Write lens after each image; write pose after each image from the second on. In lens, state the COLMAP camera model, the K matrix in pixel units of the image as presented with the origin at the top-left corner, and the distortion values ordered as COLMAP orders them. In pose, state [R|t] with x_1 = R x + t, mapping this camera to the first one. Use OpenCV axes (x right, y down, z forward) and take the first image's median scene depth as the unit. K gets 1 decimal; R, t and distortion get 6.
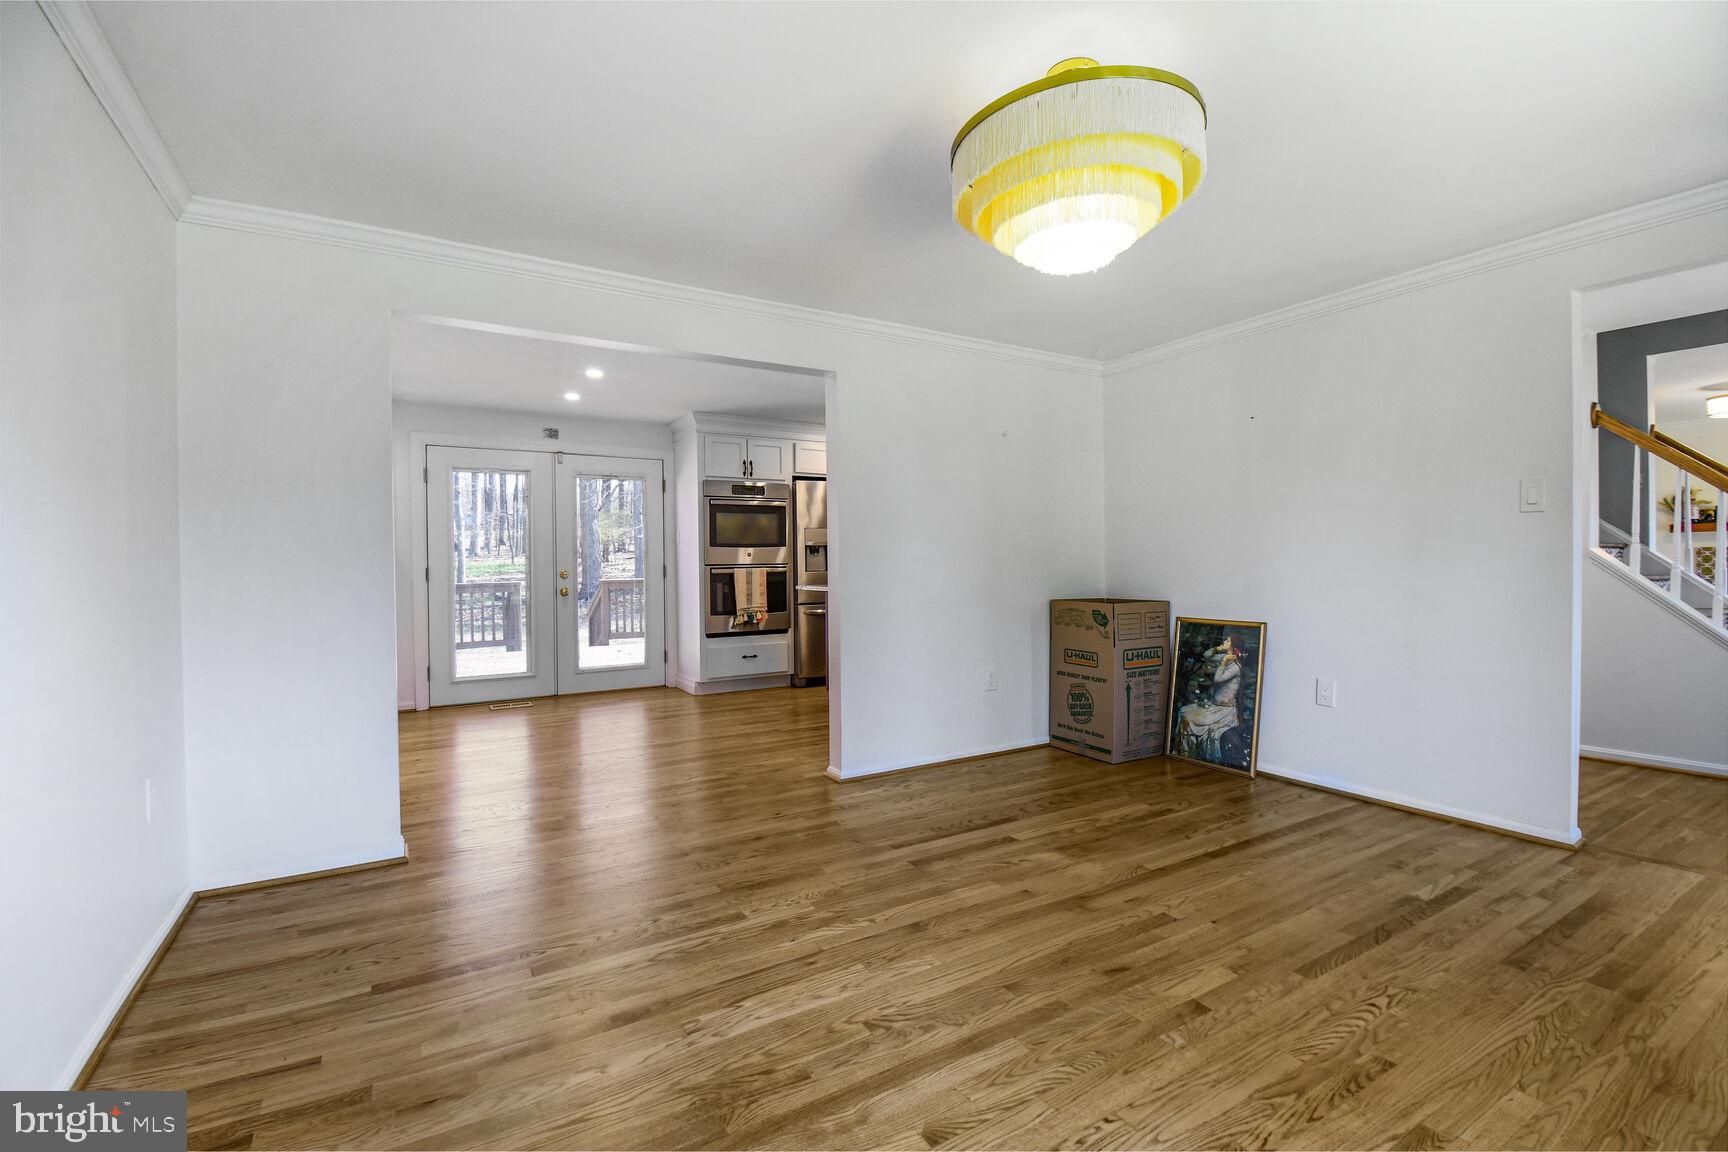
lens RADIAL K [[773.8, 0, 864.5], [0, 773.8, 573.4], [0, 0, 1]] dist [-0.014745, 0.000163]
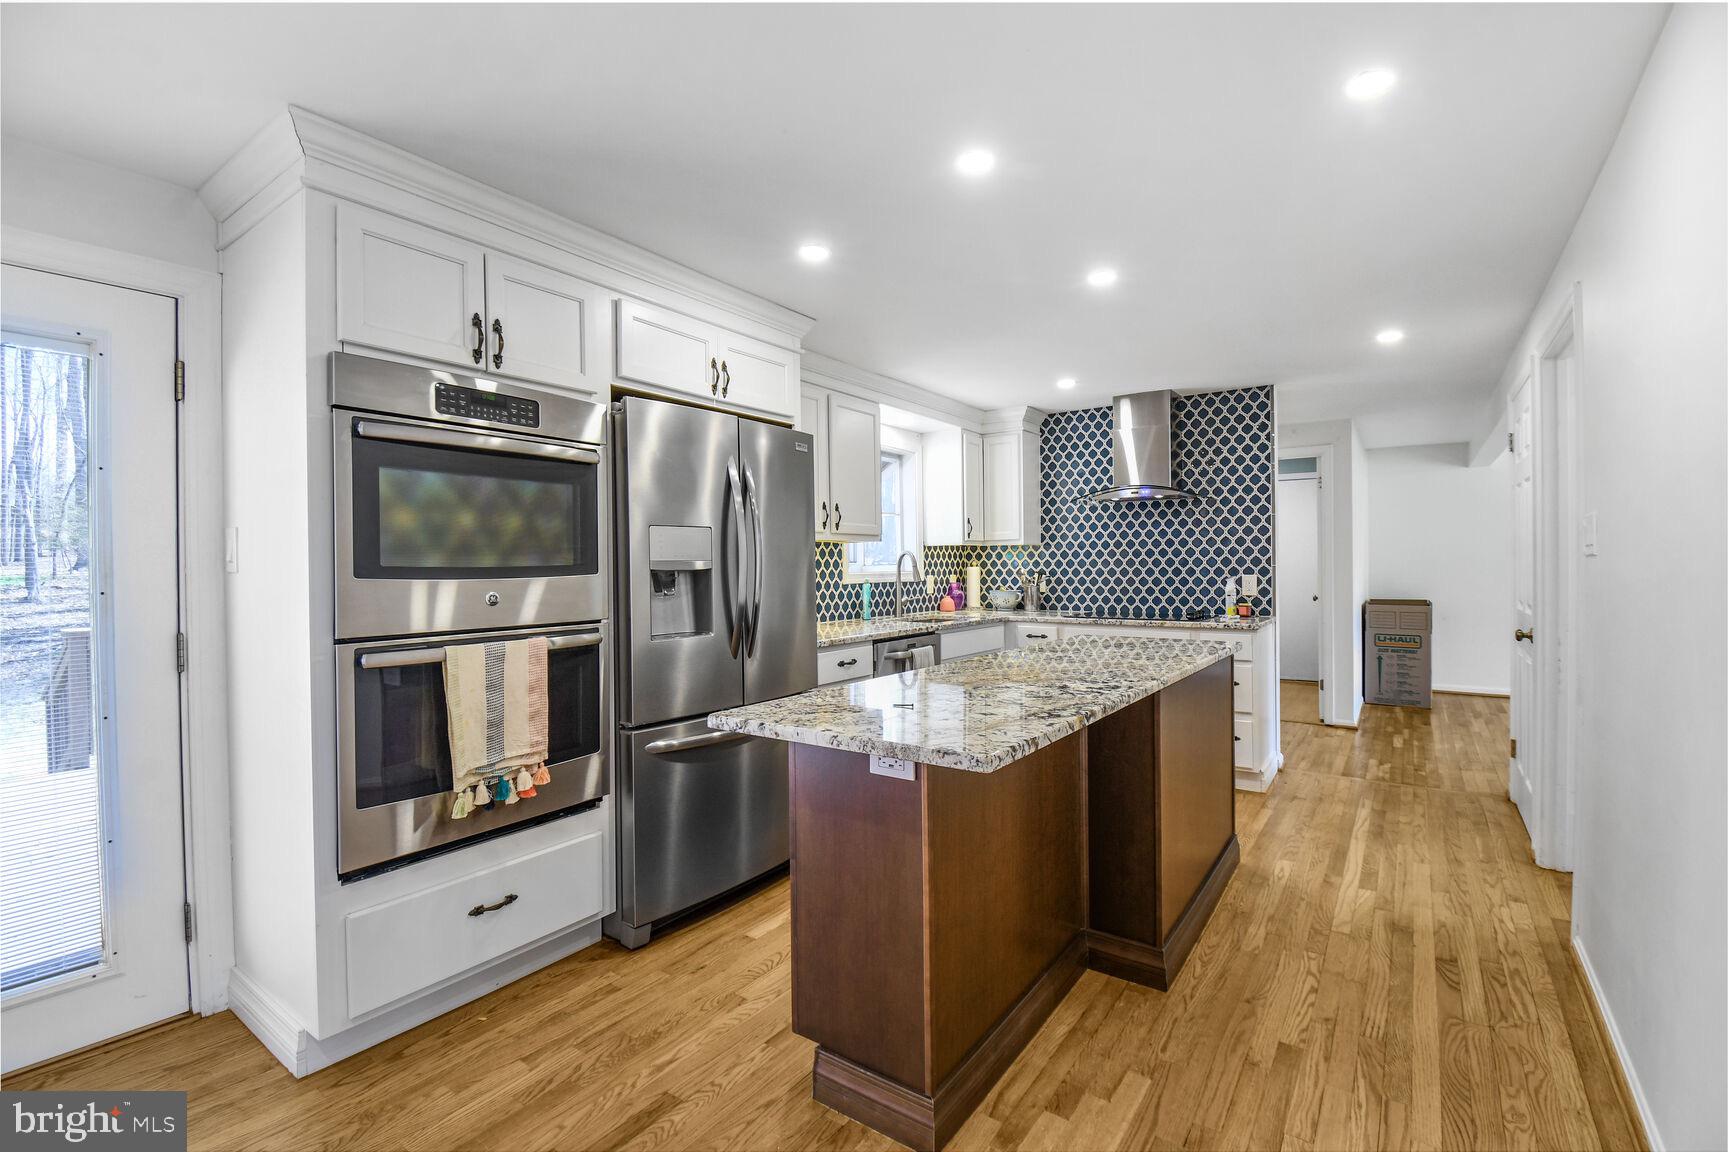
lens RADIAL K [[773.8, 0, 868.9], [0, 773.8, 566.4], [0, 0, 1]] dist [-0.014745, 0.000163]
pose [[0.915775, -0.000232, 0.401692, -0.134124], [0.008074, 0.999808, -0.017831, -0.031402], [-0.401611, 0.019572, 0.915601, 0.634858]]
